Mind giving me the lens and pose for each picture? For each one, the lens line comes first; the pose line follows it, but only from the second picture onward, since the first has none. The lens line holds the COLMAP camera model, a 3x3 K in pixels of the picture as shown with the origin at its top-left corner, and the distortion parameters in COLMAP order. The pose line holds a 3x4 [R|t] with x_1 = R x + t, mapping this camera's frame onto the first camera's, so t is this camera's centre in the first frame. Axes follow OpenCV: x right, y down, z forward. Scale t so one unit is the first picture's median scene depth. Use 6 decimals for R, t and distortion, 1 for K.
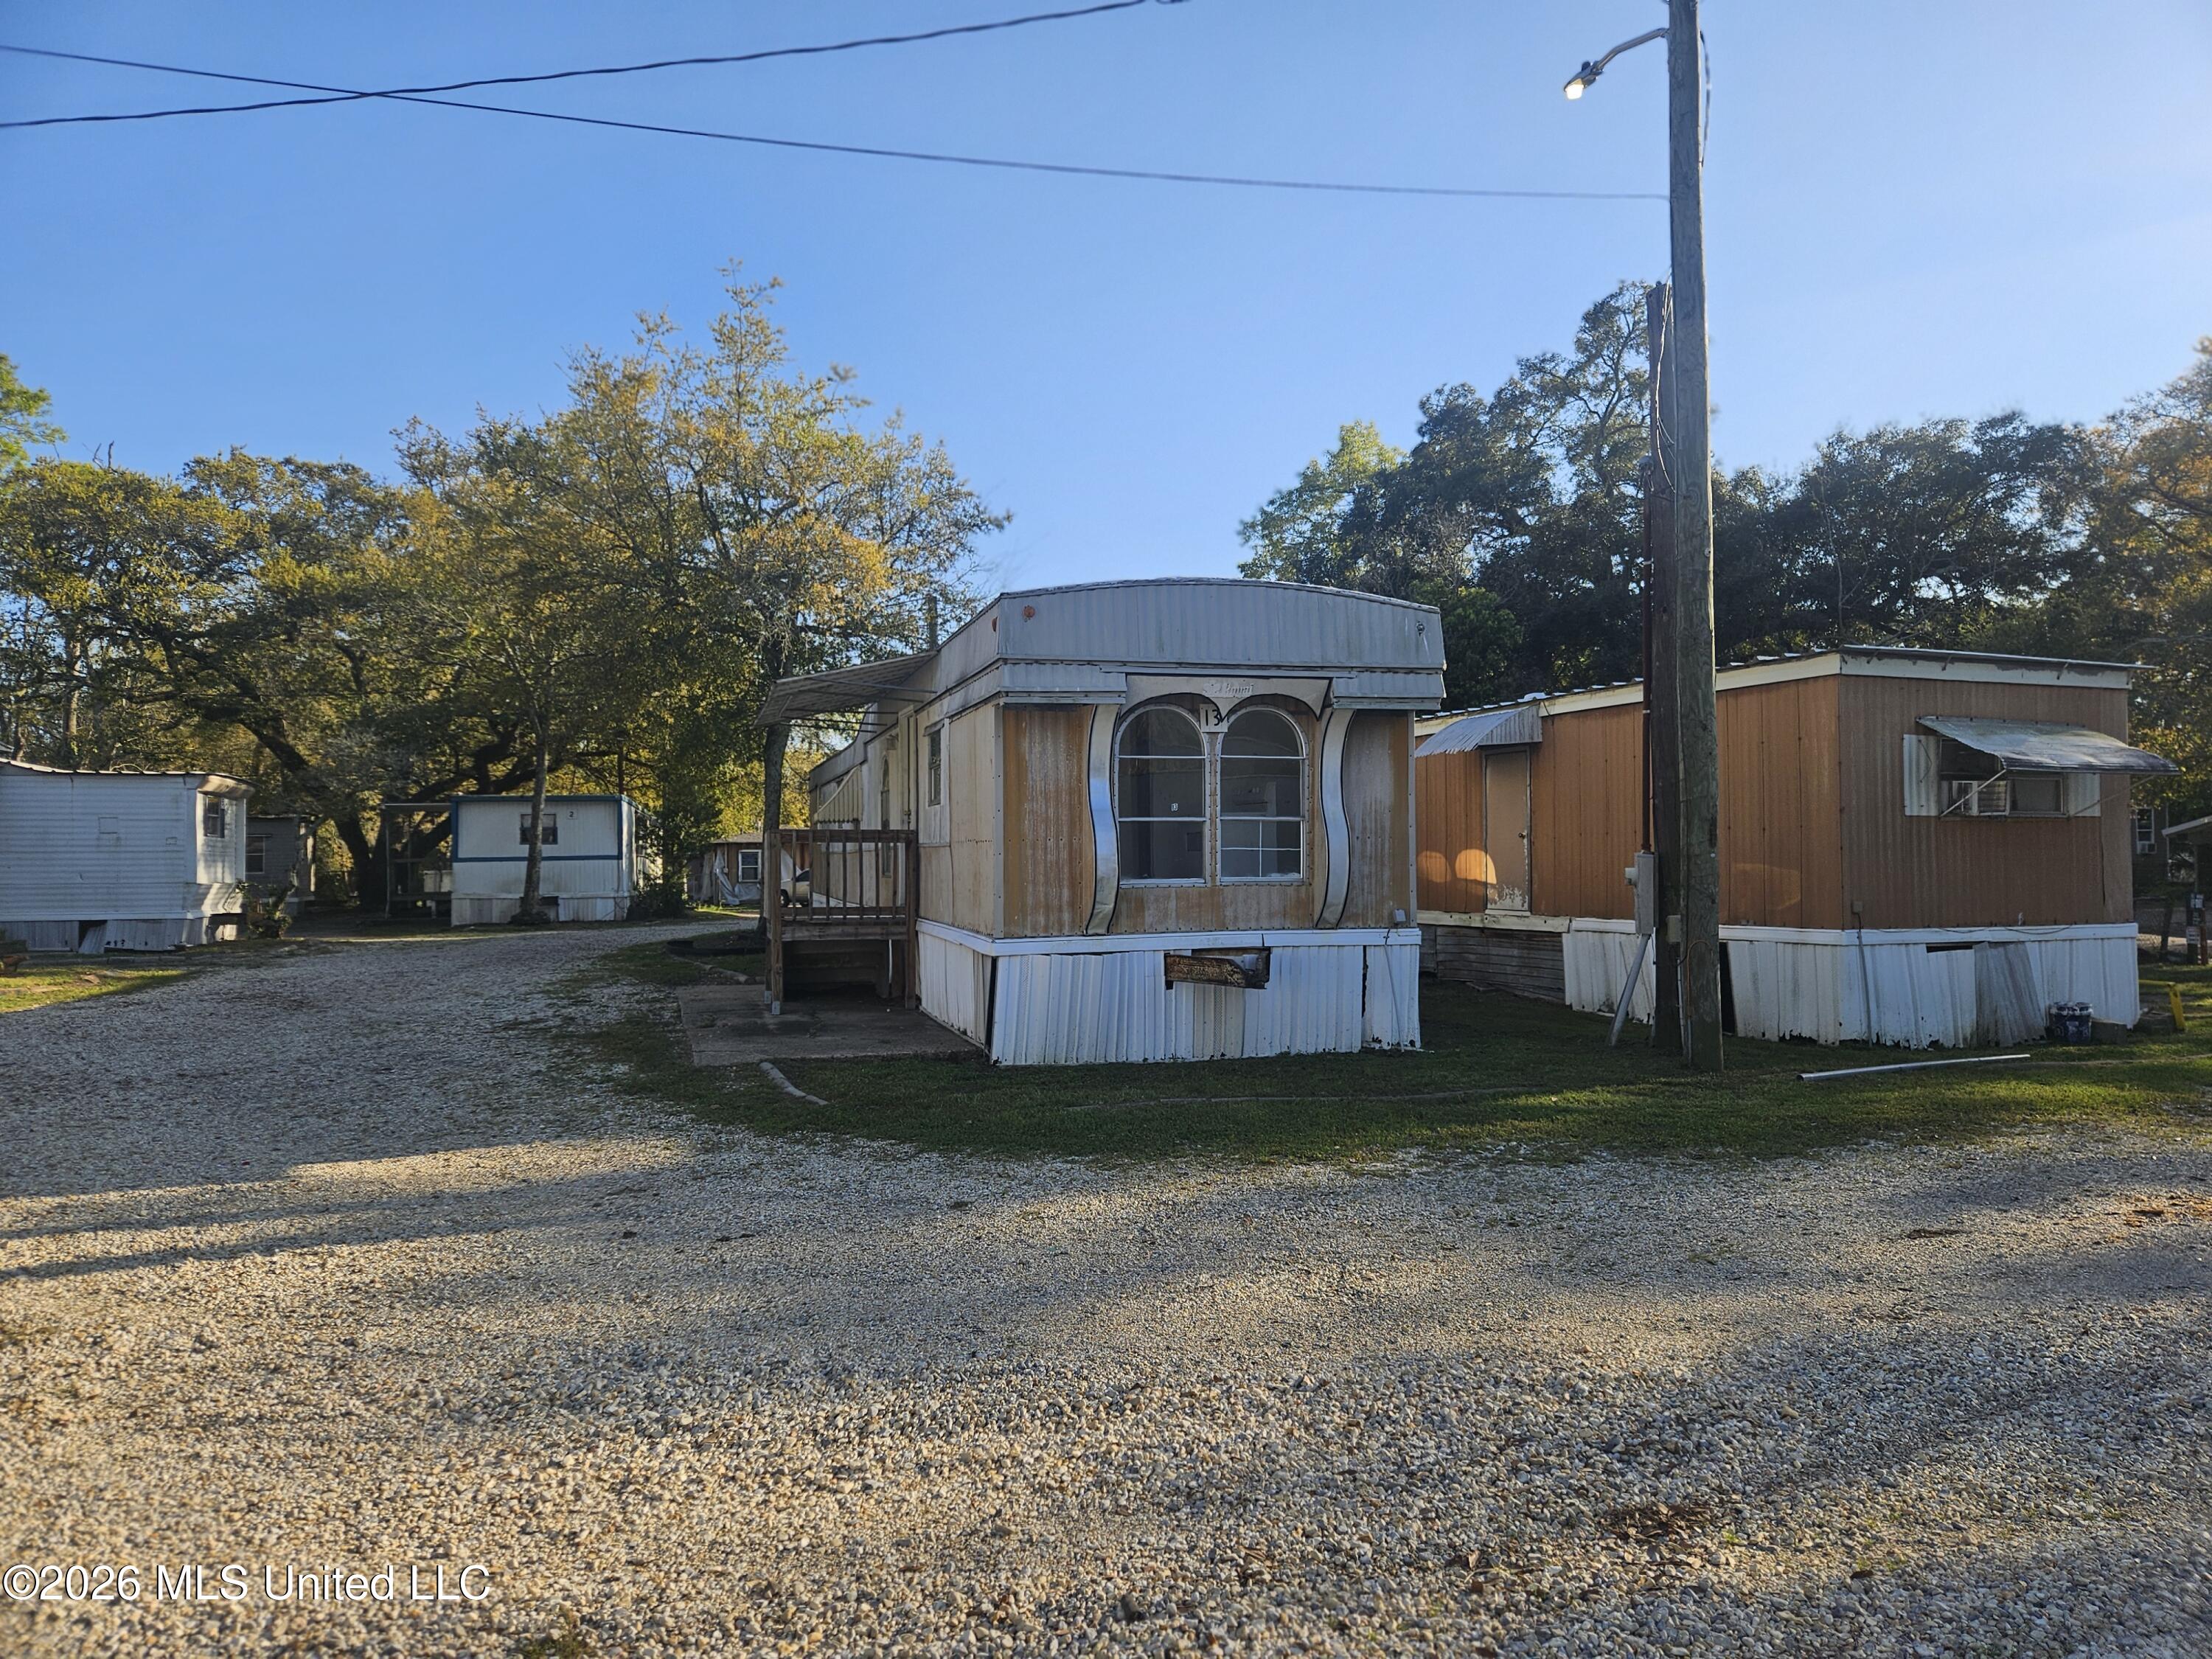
lens RADIAL K [[1477.3, 0, 1120.1], [0, 1477.3, 824.4], [0, 0, 1]] dist [0.100950, -0.089346]
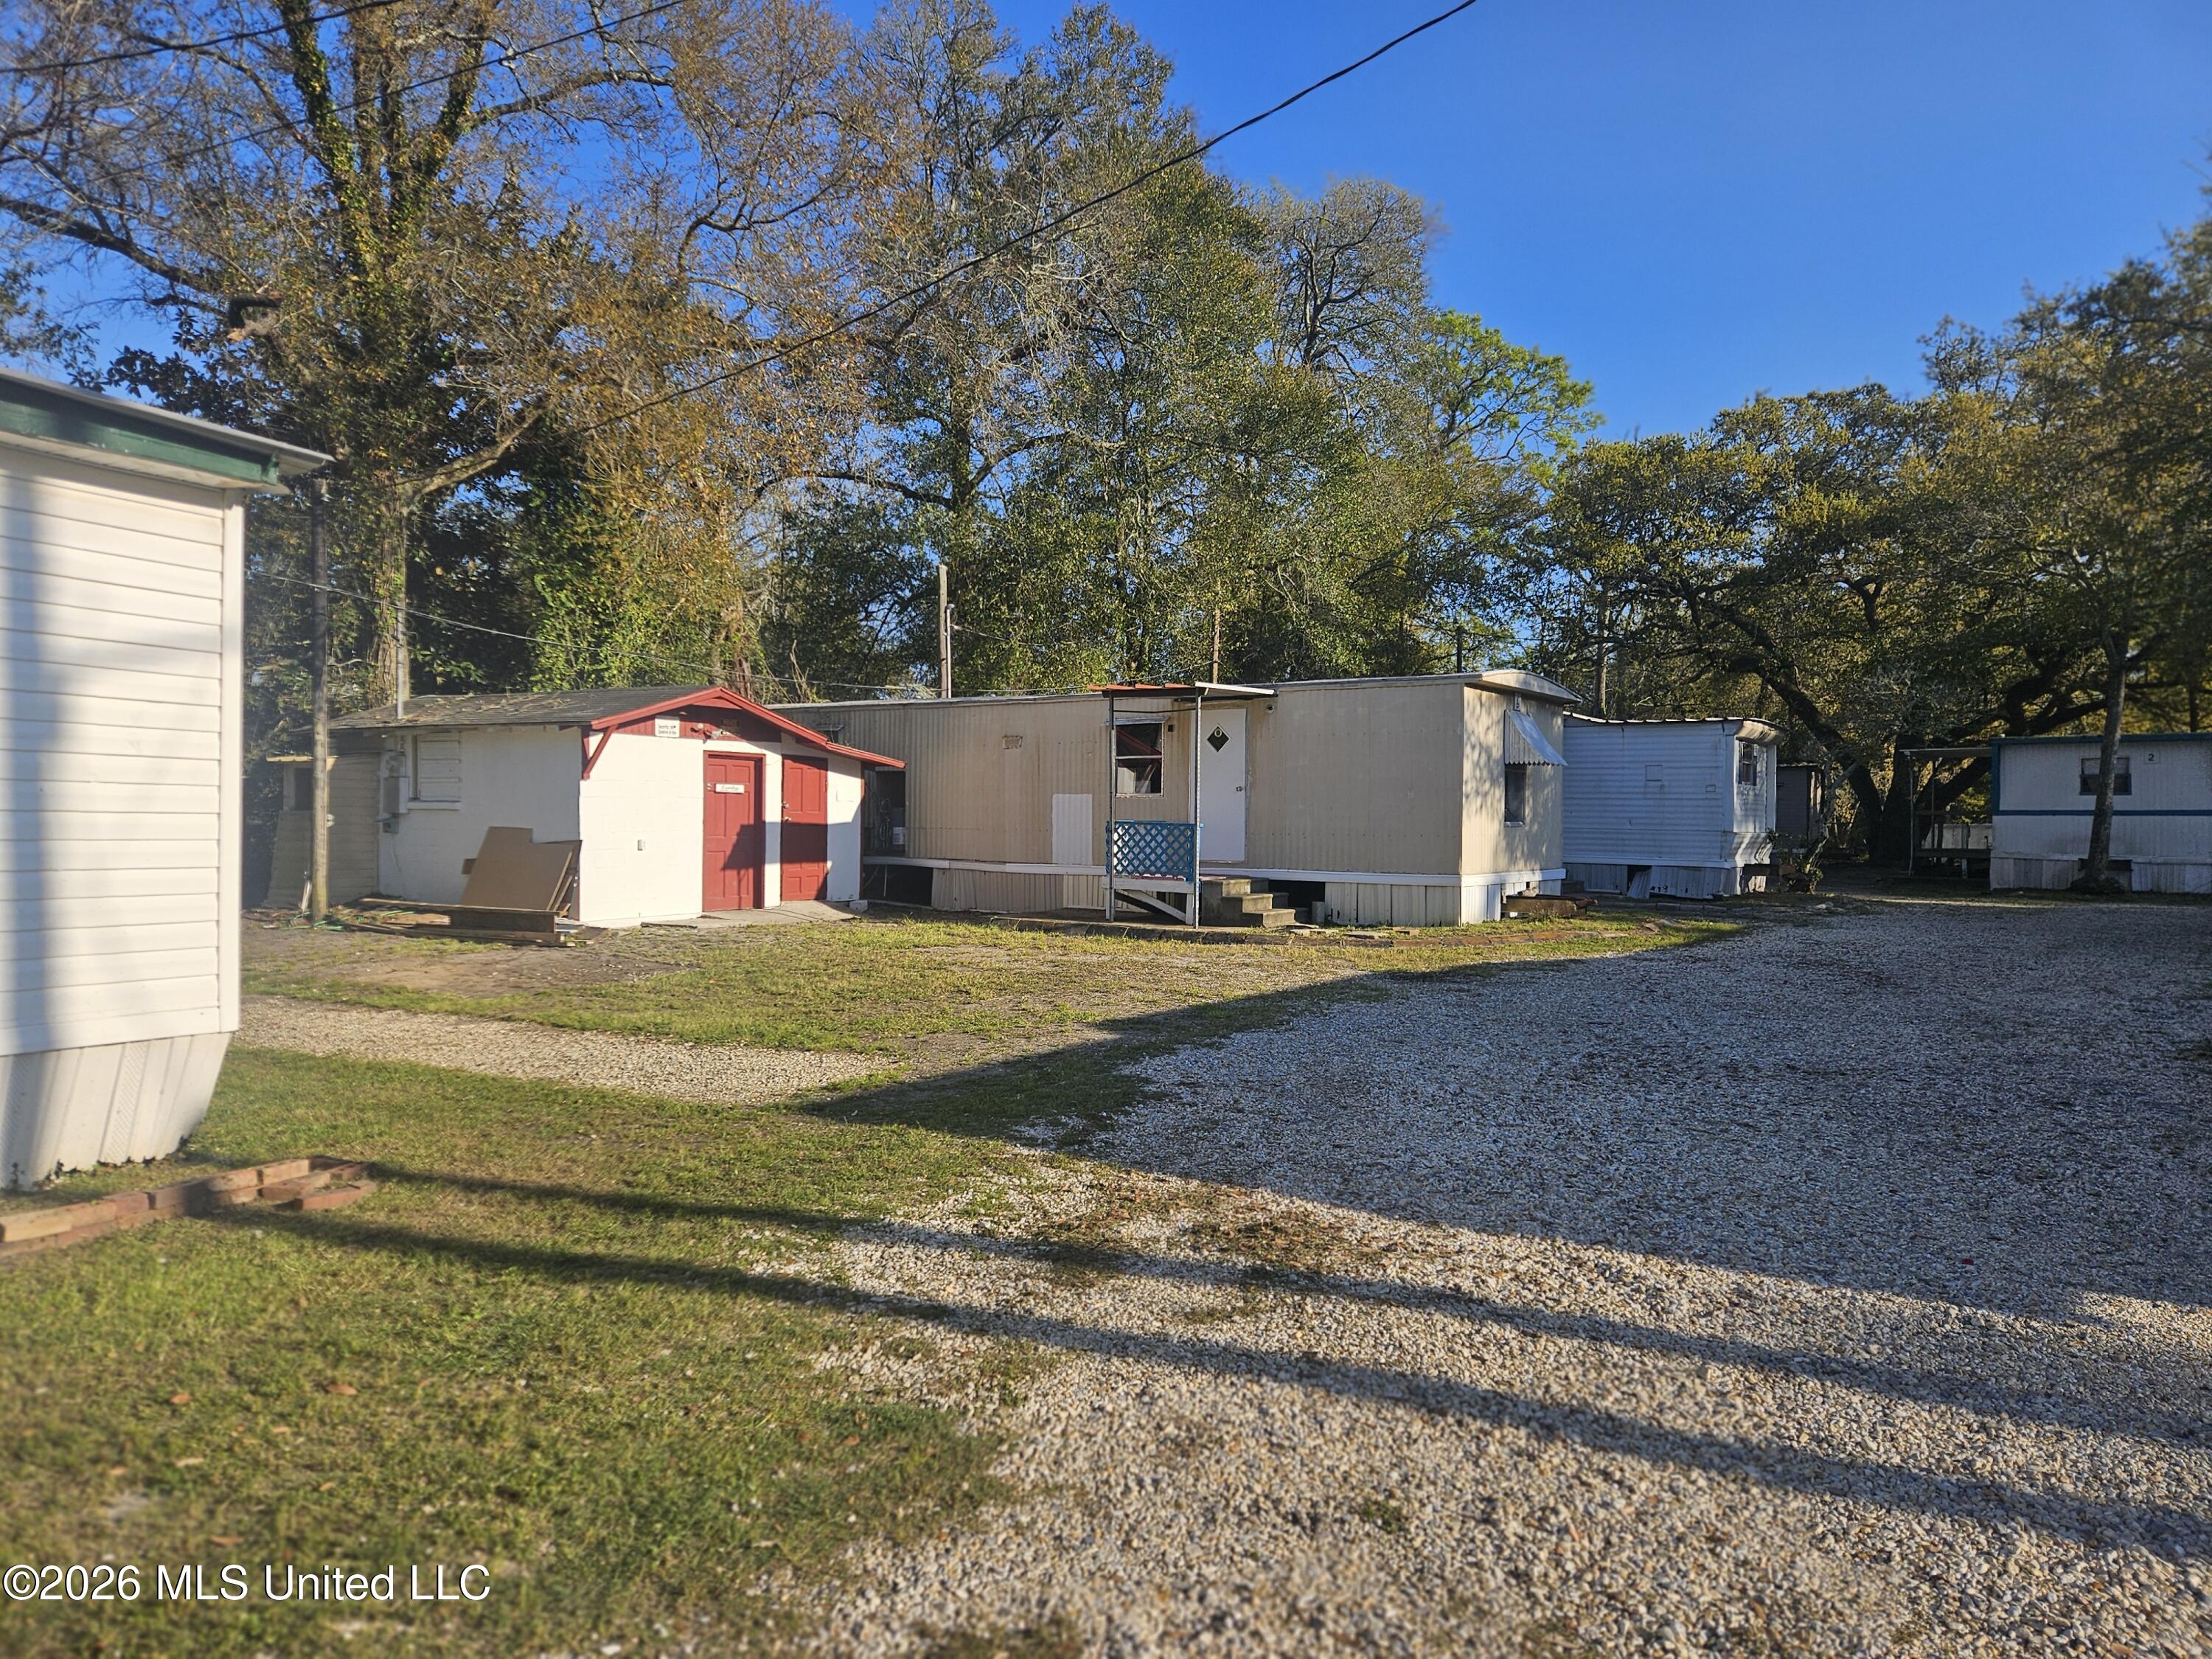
lens RADIAL K [[1477.3, 0, 1120.1], [0, 1477.3, 824.4], [0, 0, 1]] dist [0.100950, -0.089346]
pose [[0.614052, 0.022326, -0.788950, -0.068907], [0.003037, 0.999526, 0.030648, 0.002382], [0.789260, -0.021215, 0.613693, 0.073022]]
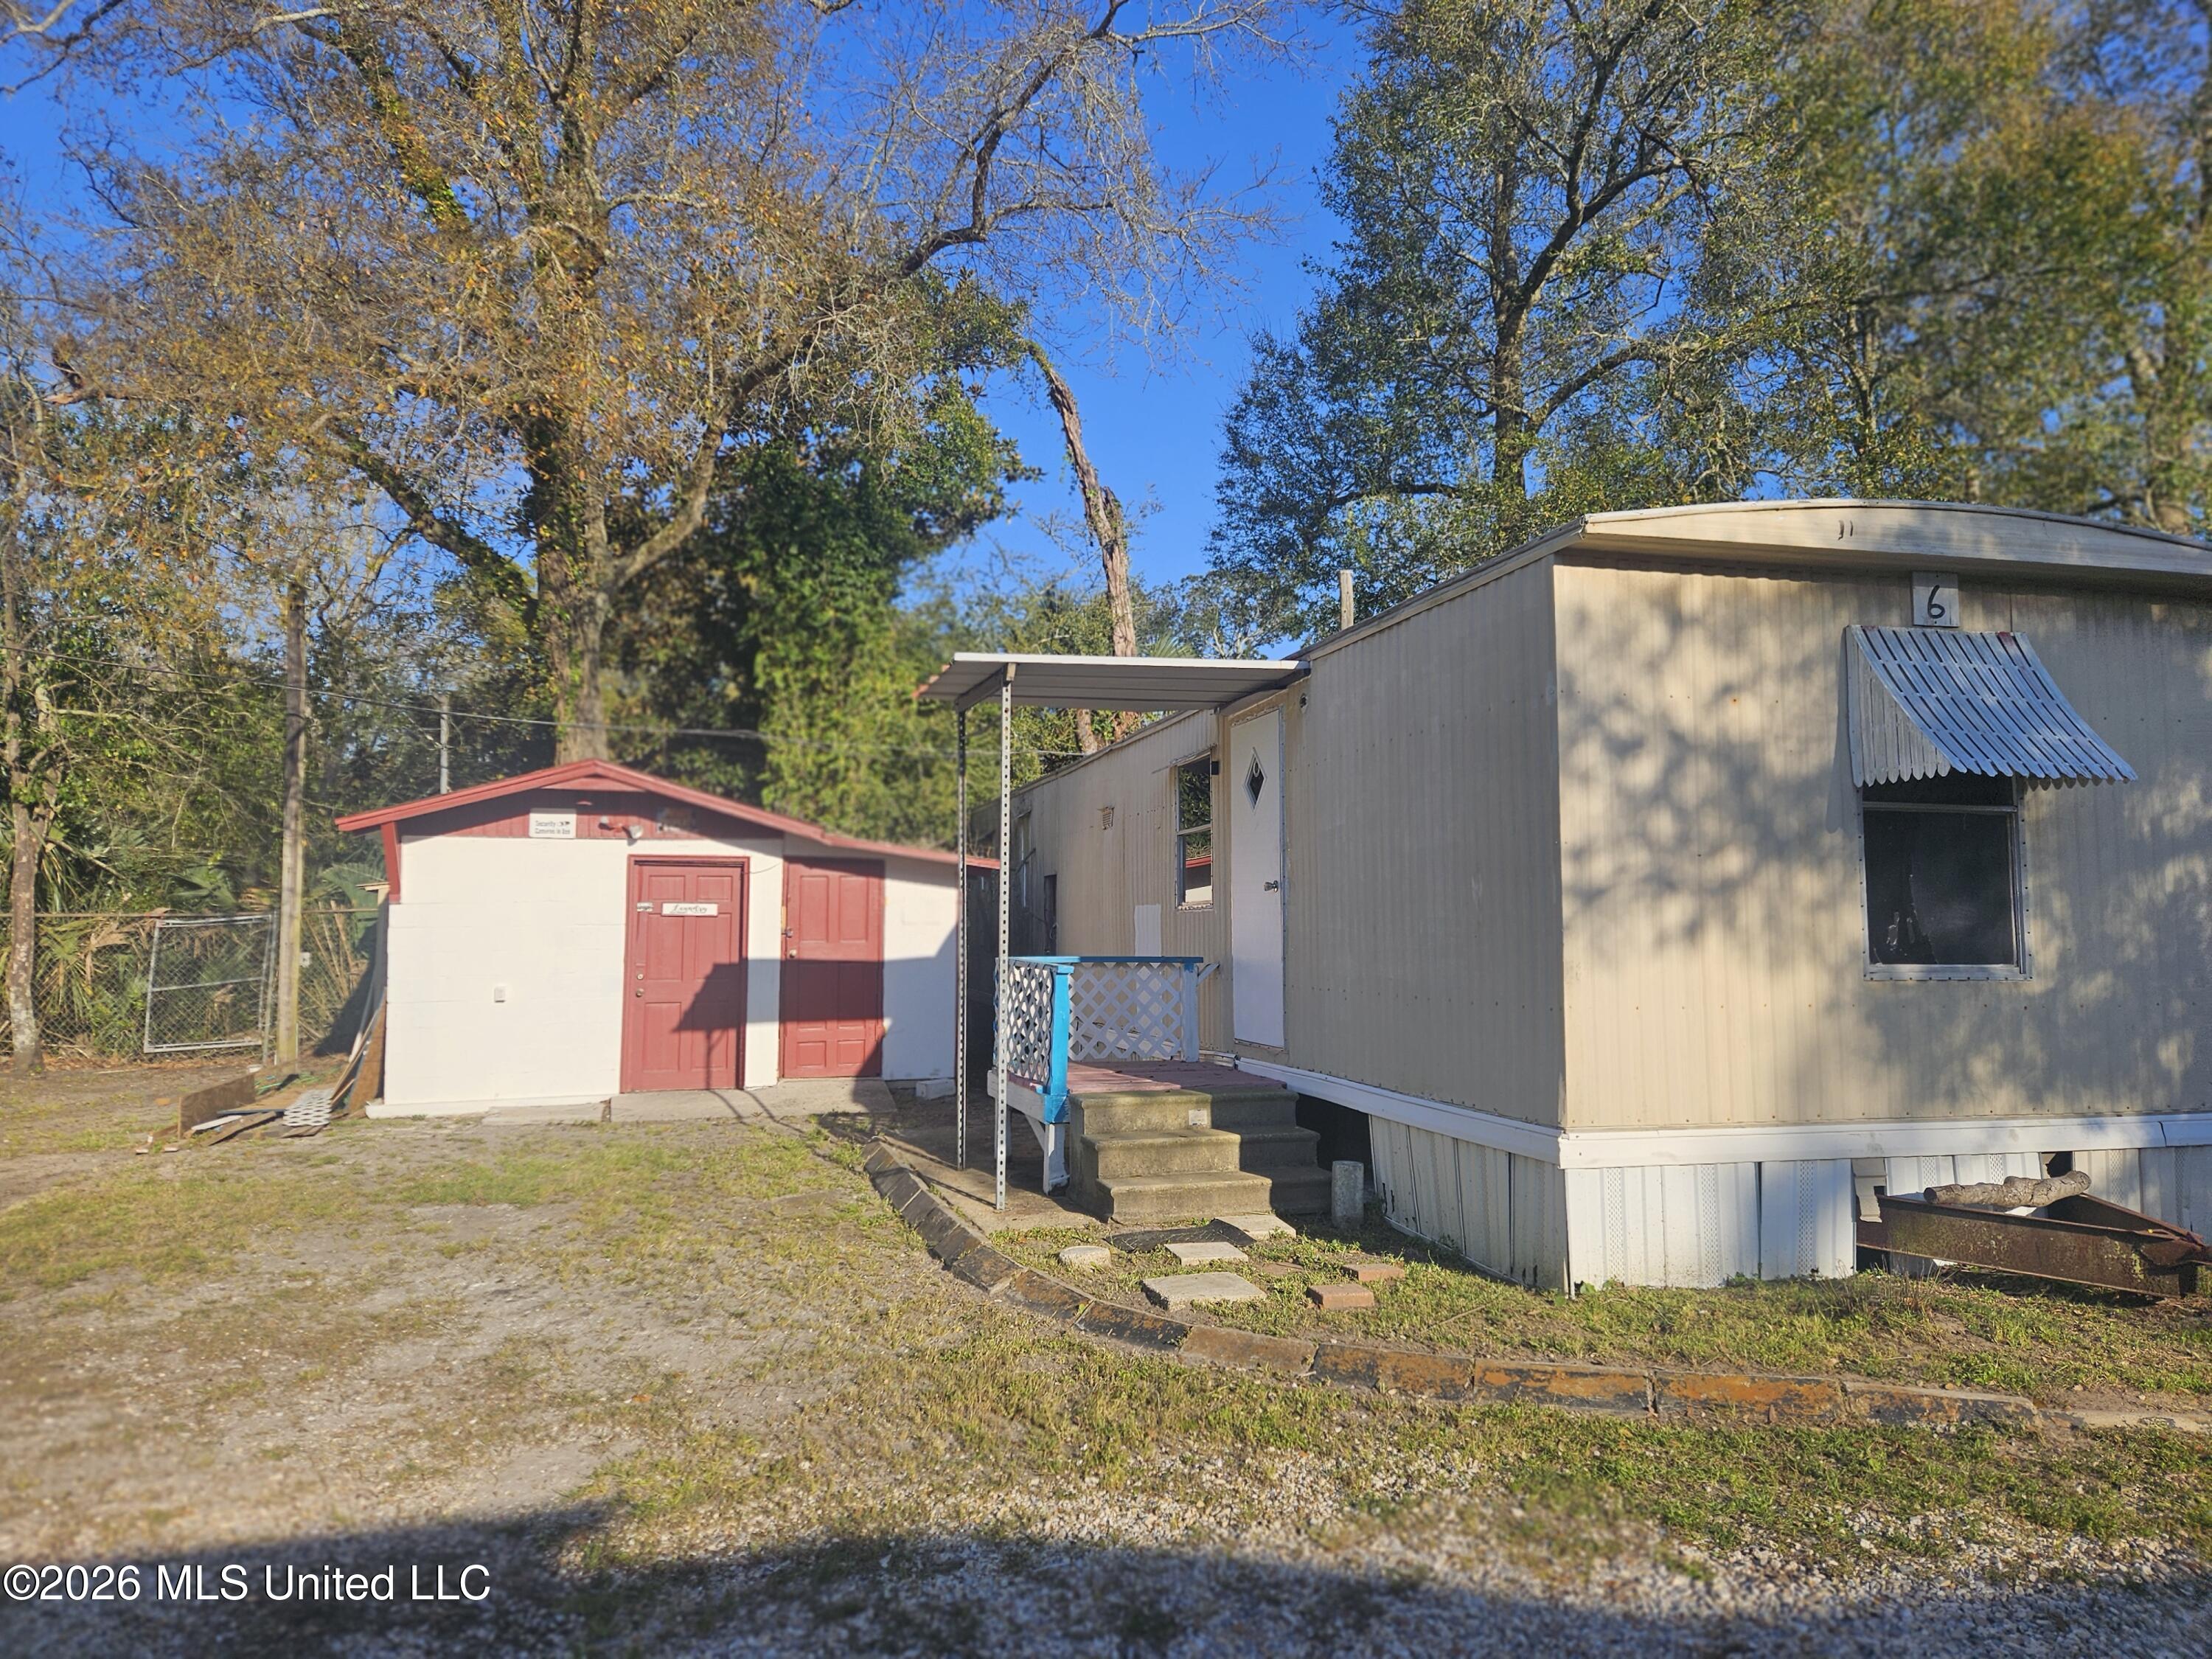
lens RADIAL K [[1489.0, 0, 1111.4], [0, 1489.0, 775.4], [0, 0, 1]] dist [0.002741, -0.088082]
pose [[-0.050855, -0.086290, -0.994971, -0.233315], [0.031103, 0.995640, -0.087937, 0.008556], [0.998222, -0.035419, -0.047949, 0.446410]]
